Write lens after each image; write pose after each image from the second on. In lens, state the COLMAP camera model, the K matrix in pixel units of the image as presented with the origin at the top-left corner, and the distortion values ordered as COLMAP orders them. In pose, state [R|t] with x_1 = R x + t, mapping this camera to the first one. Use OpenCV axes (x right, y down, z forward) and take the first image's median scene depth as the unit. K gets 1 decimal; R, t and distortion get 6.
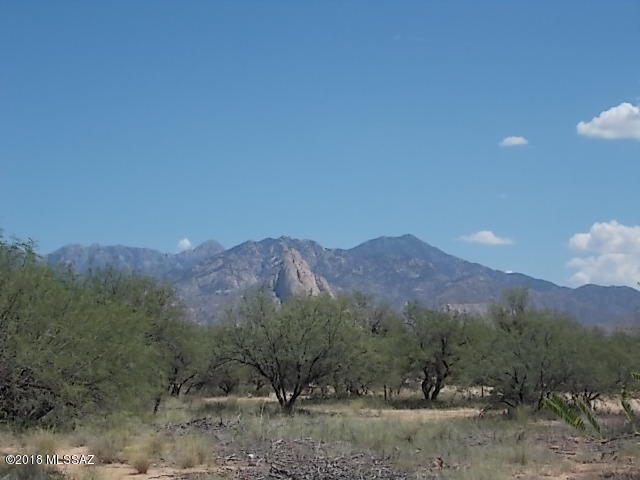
lens RADIAL K [[1225.4, 0, 320.0], [0, 1225.4, 240.0], [0, 0, 1]] dist [0.066894, -1.282050]
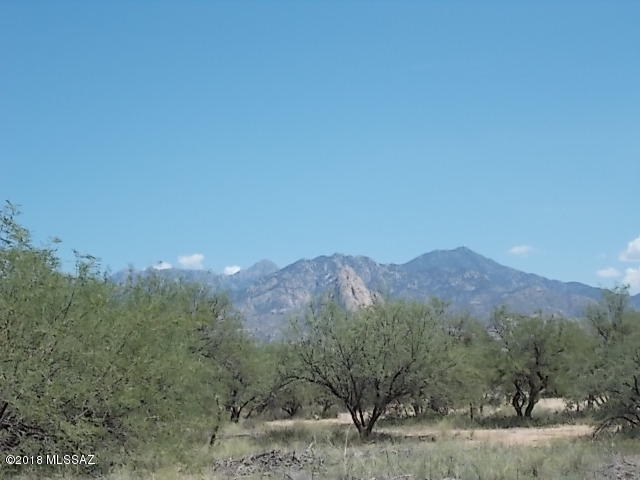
lens RADIAL K [[1225.4, 0, 320.0], [0, 1225.4, 240.0], [0, 0, 1]] dist [0.066894, -1.282050]
pose [[0.998432, -0.036025, -0.042837, -0.013886], [0.035427, 0.999265, -0.014637, 0.011368], [0.043333, 0.013096, 0.998975, 0.114830]]
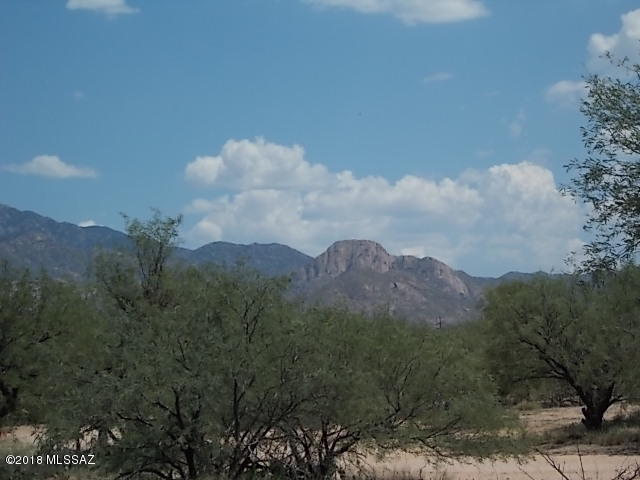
lens RADIAL K [[2012.6, 0, 320.0], [0, 2012.6, 240.0], [0, 0, 1]] dist [0.643549, 0.090096]
pose [[0.963970, -0.020594, 0.265214, 0.015869], [0.011957, 0.999346, 0.034141, 0.021653], [-0.265743, -0.029739, 0.963585, 0.234927]]
